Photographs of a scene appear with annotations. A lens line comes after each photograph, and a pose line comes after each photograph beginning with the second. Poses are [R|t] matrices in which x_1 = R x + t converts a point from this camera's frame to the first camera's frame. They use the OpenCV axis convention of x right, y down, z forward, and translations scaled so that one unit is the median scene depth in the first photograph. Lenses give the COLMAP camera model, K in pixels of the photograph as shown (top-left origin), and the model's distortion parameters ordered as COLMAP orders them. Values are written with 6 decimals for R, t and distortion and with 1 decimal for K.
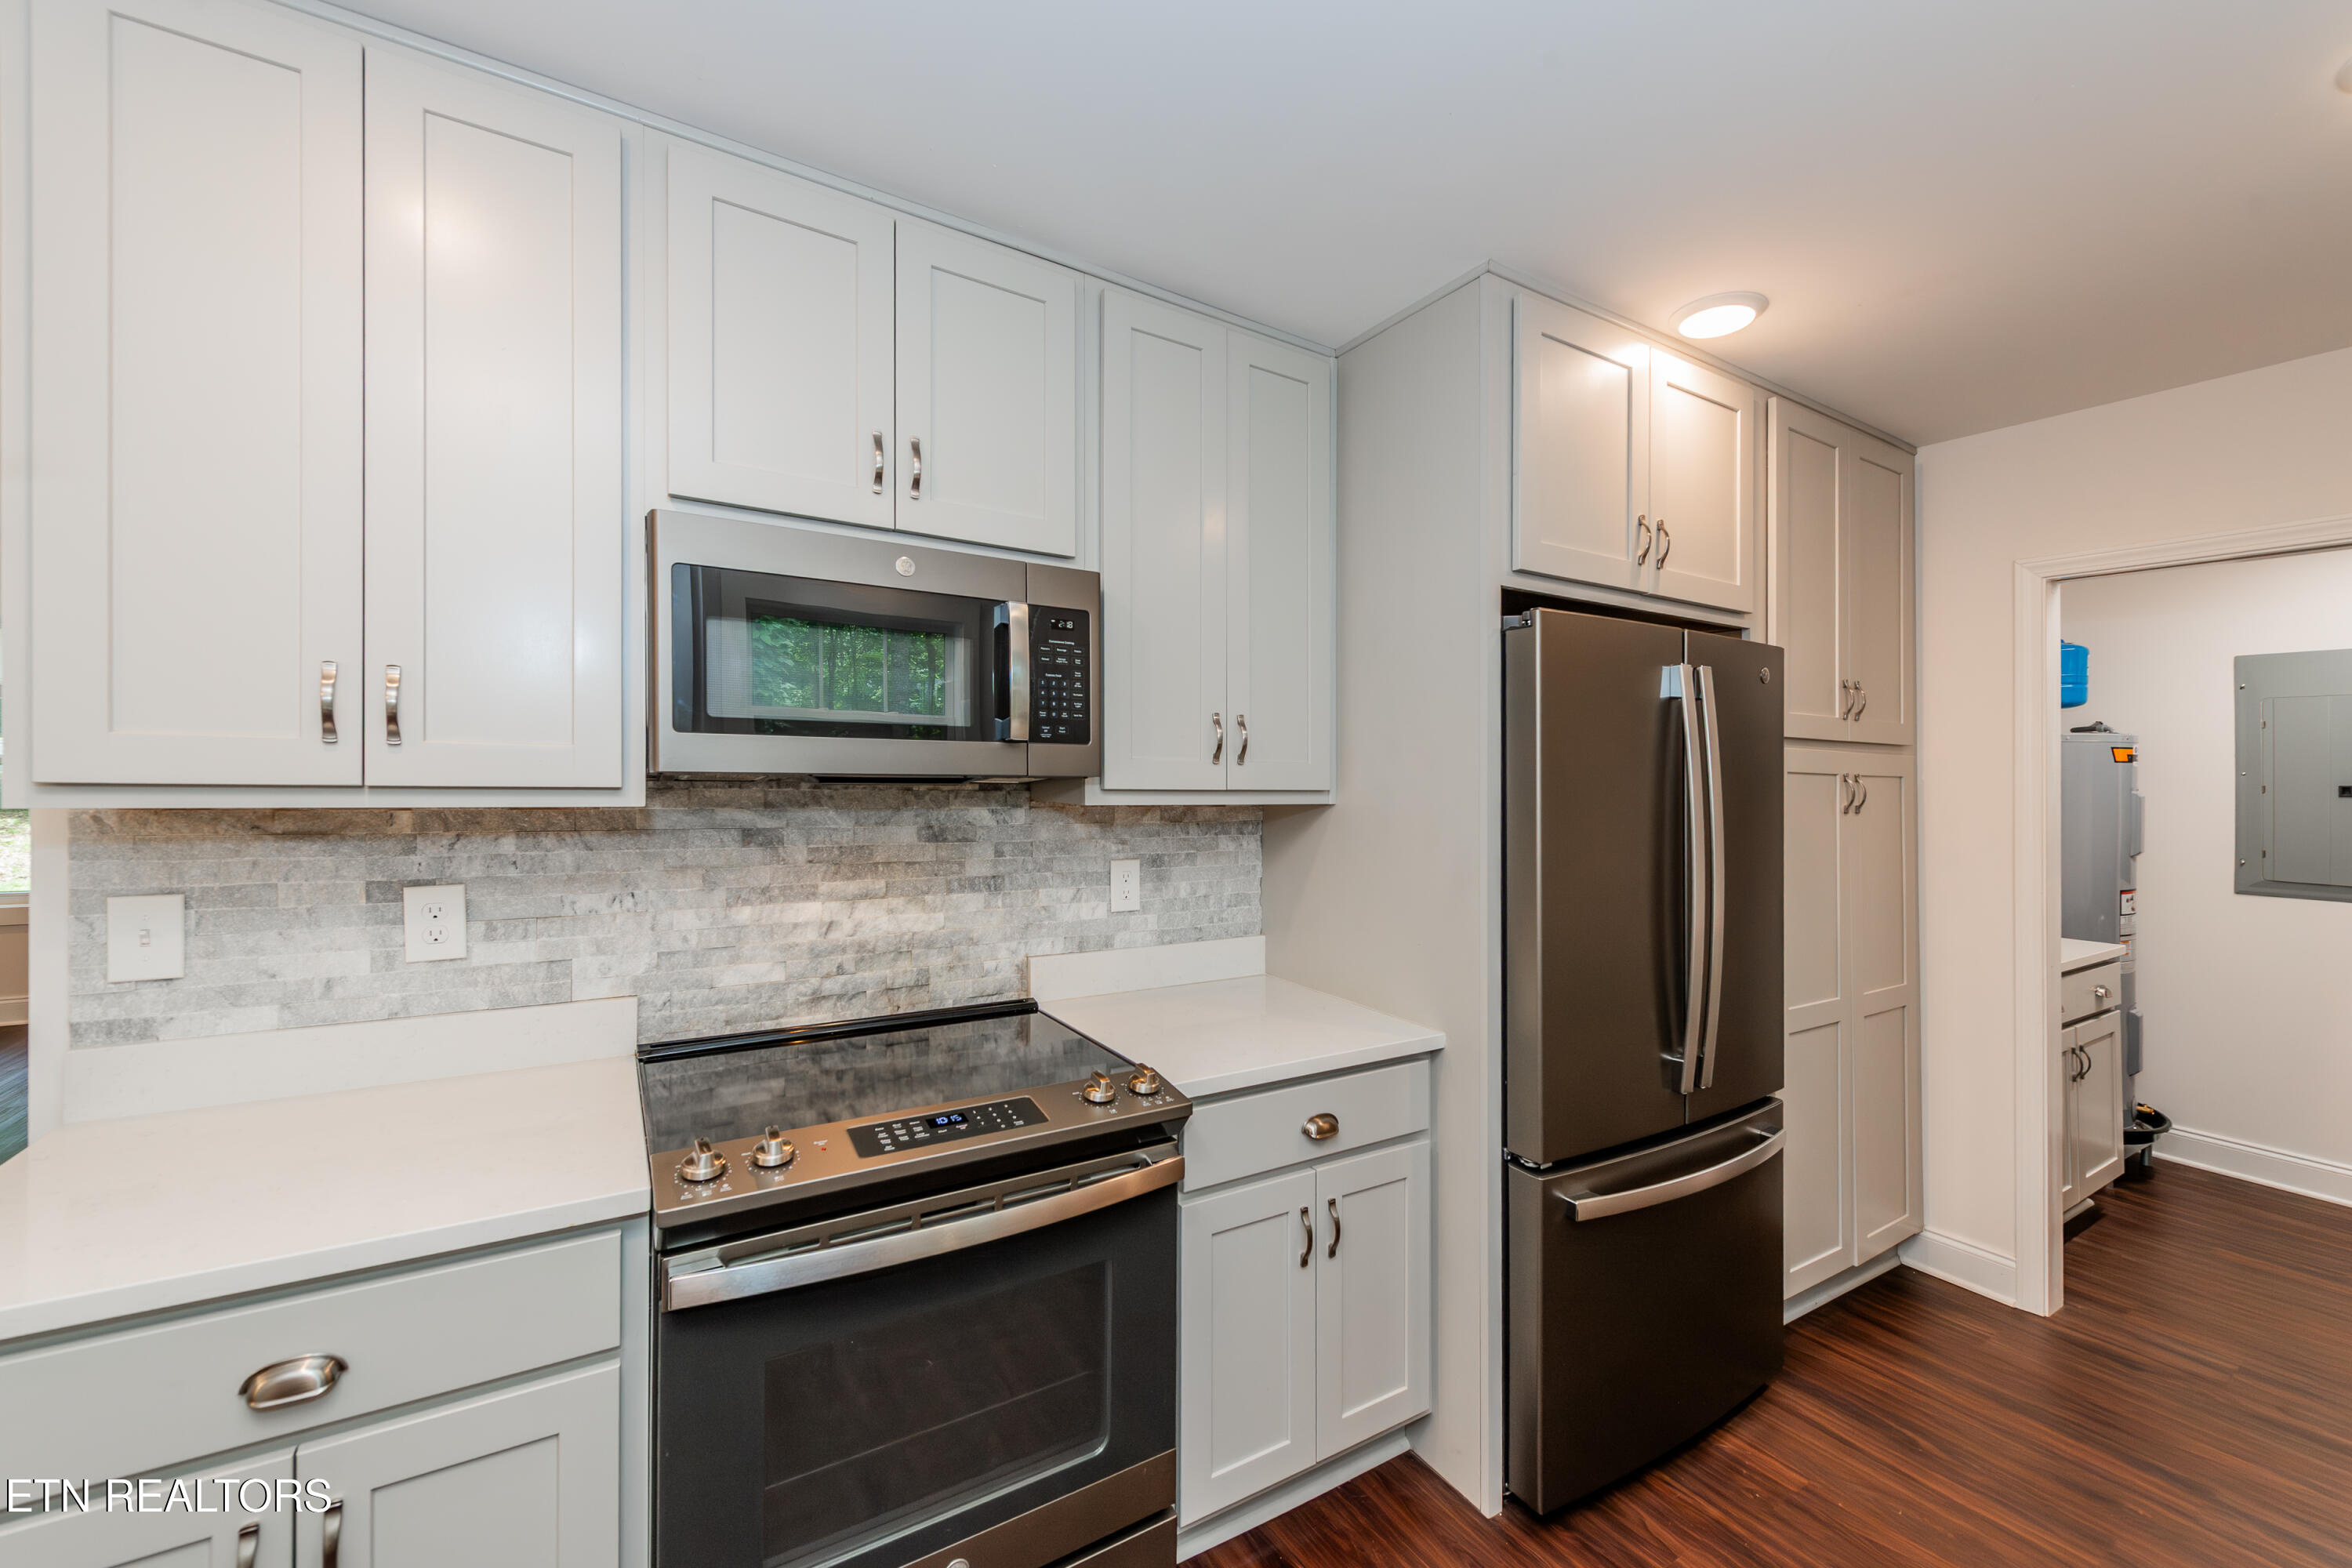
lens RADIAL K [[914.4, 0, 1184.4], [0, 914.4, 741.0], [0, 0, 1]] dist [0.006102, -0.000310]
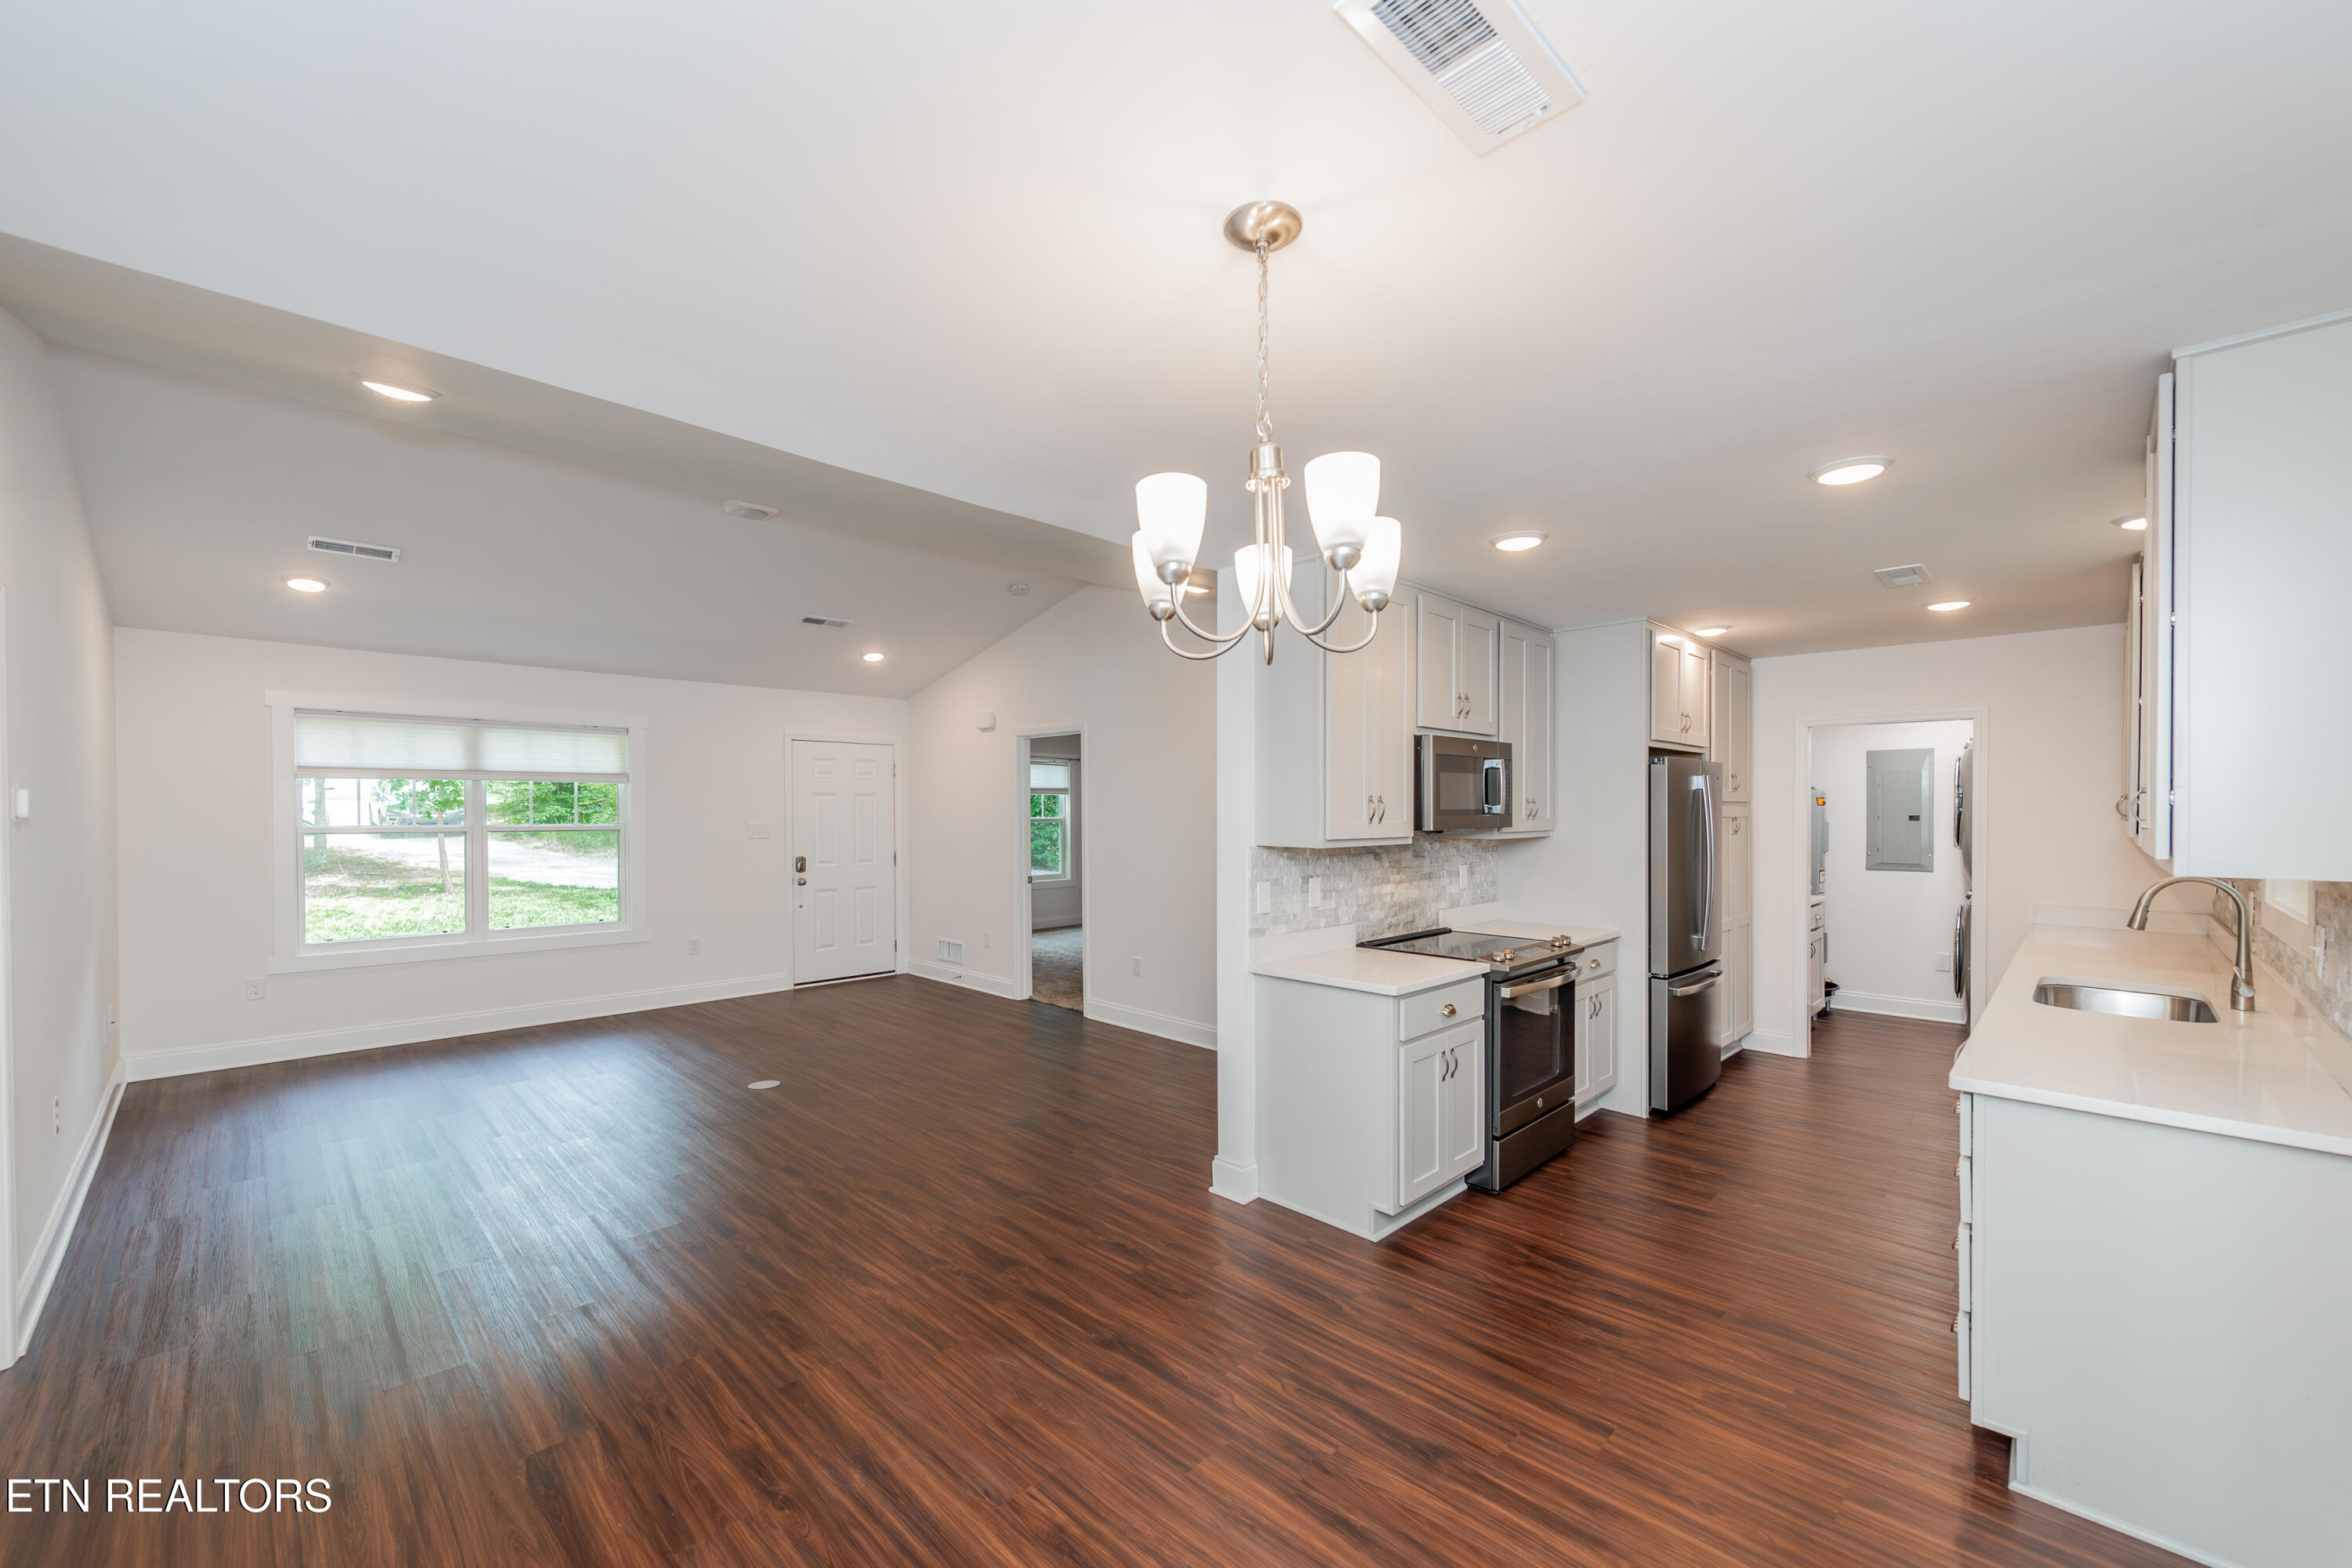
lens RADIAL K [[928.8, 0, 1175.1], [0, 928.8, 793.2], [0, 0, 1]] dist [0.022060, -0.000090]
pose [[0.970294, -0.012137, 0.241623, -1.464939], [0.006367, 0.999676, 0.024649, -0.112203], [-0.241844, -0.022378, 0.970057, -1.111825]]
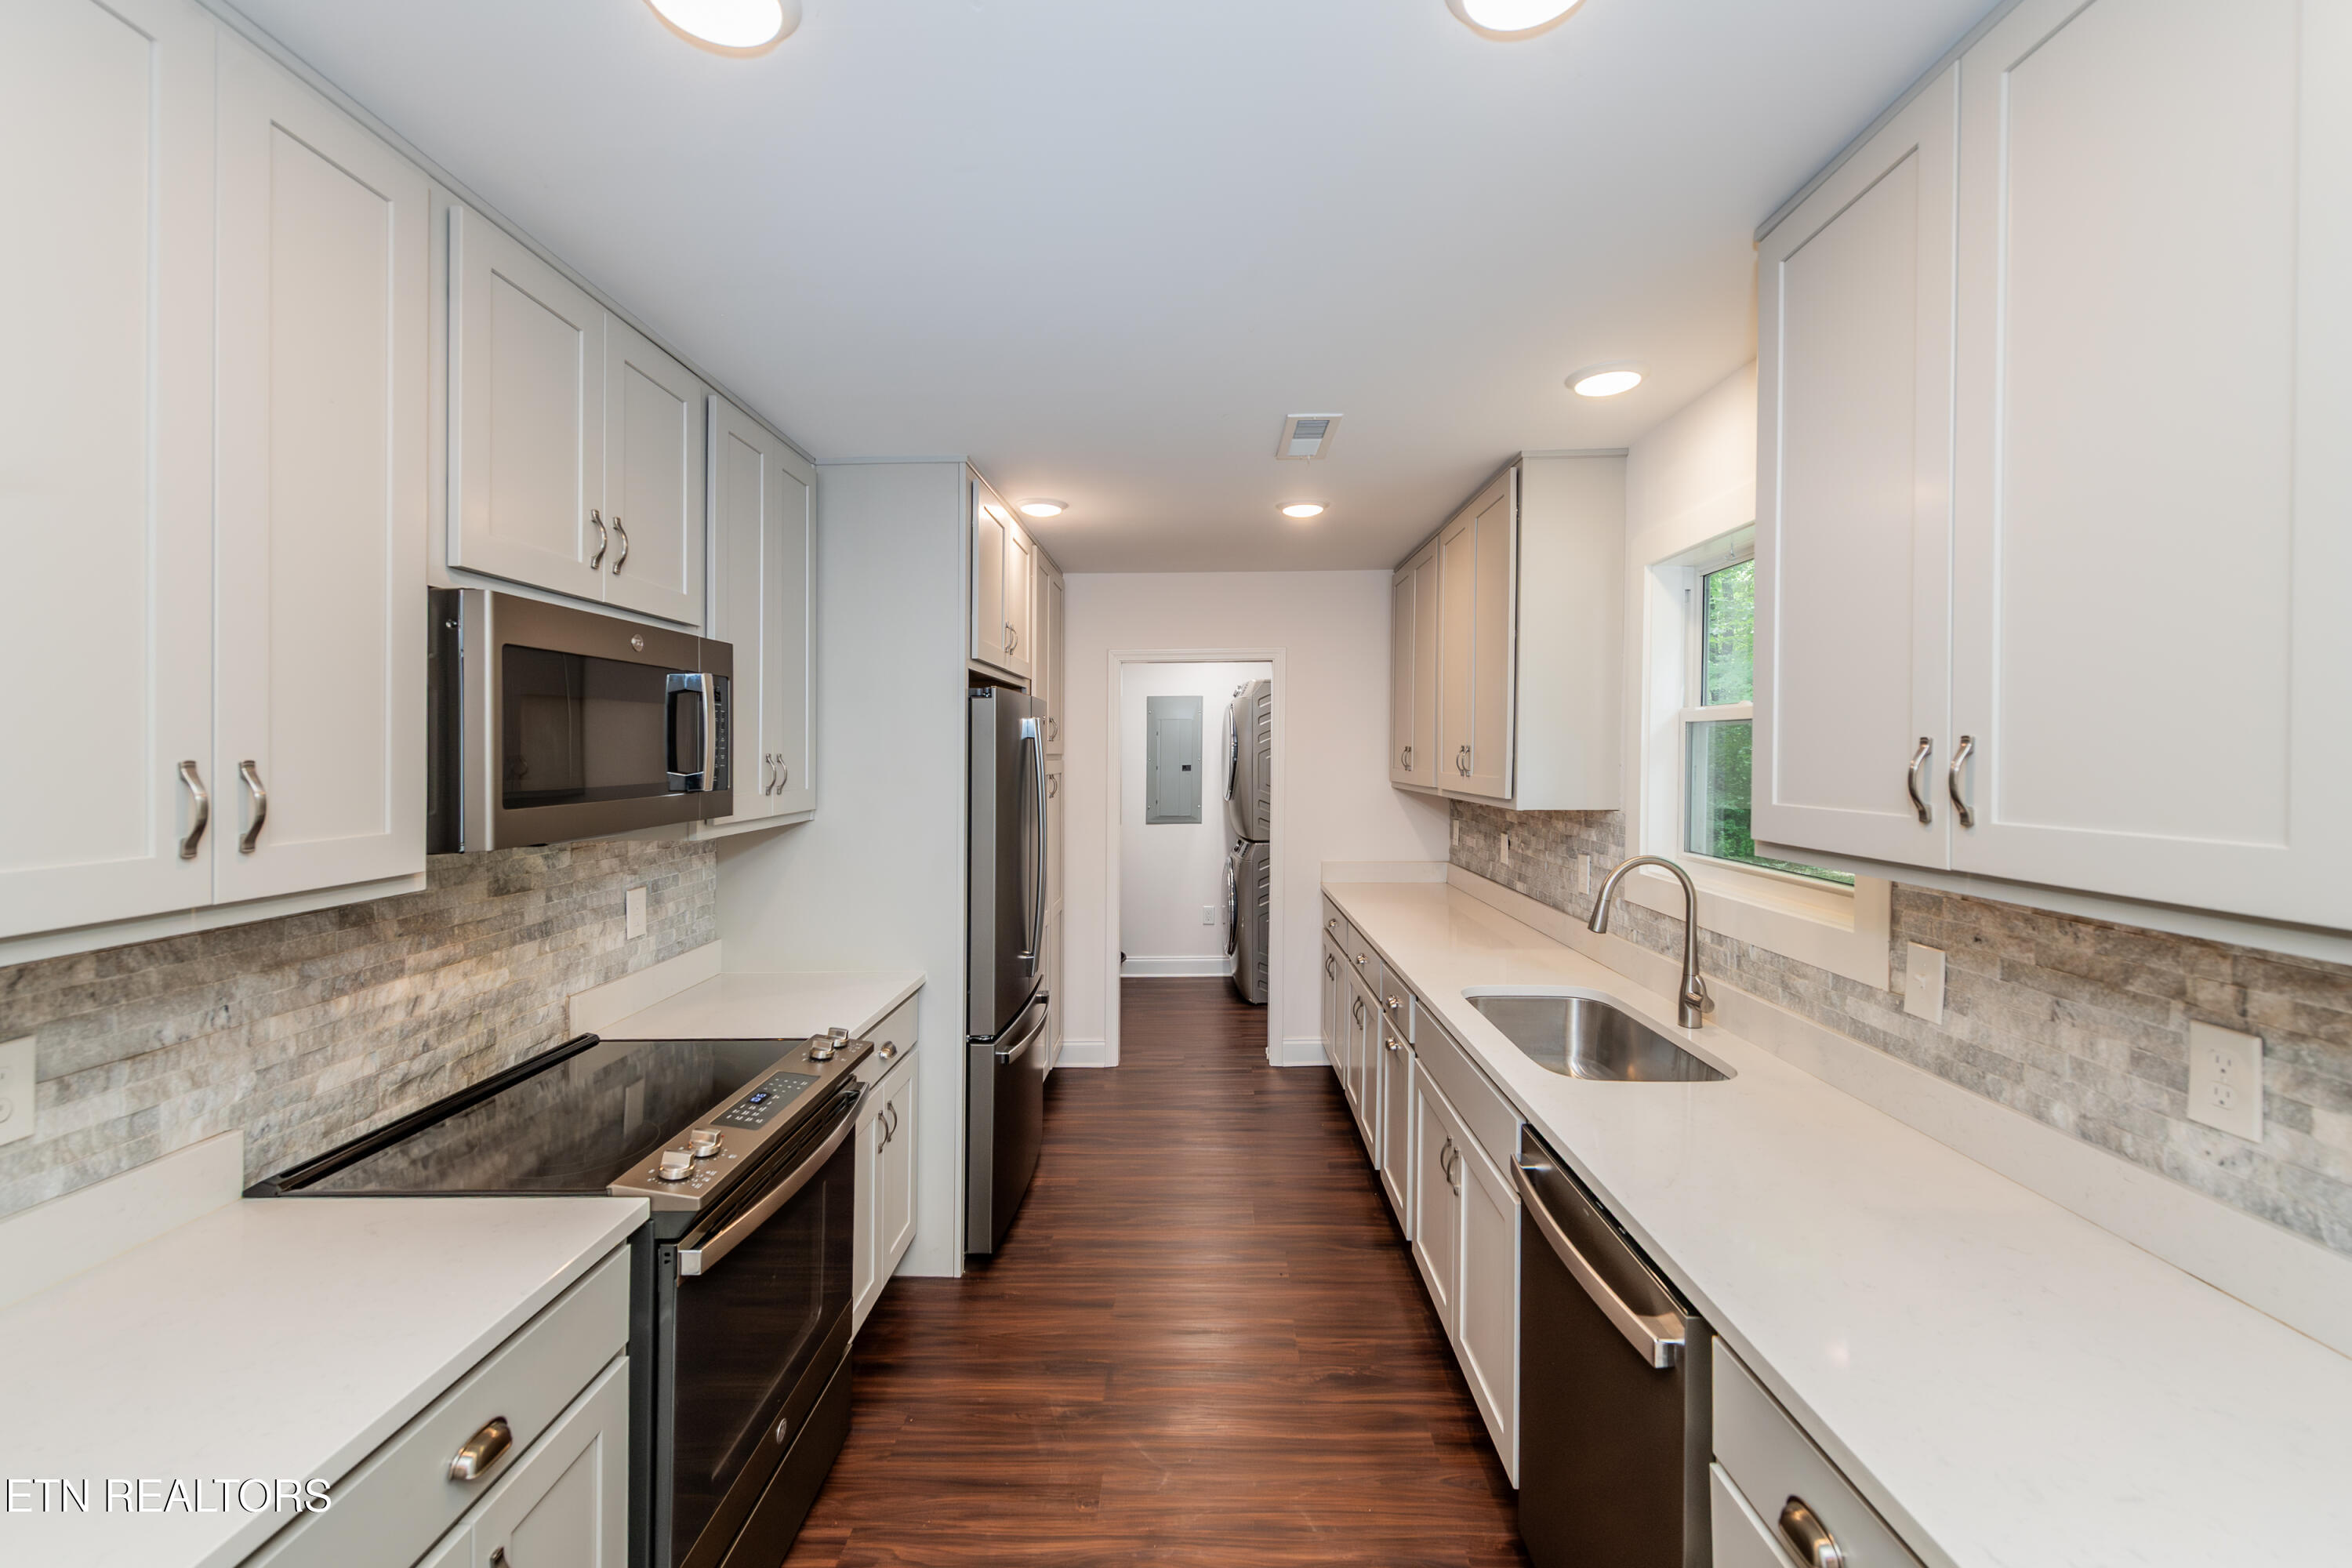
lens RADIAL K [[942.1, 0, 1189.3], [0, 942.1, 726.5], [0, 0, 1]] dist [-0.000493, -0.000651]
pose [[0.534148, 0.000193, 0.845391, -0.764401], [-0.012914, 0.999885, 0.007931, -0.089829], [-0.845293, -0.015154, 0.534089, -0.149447]]
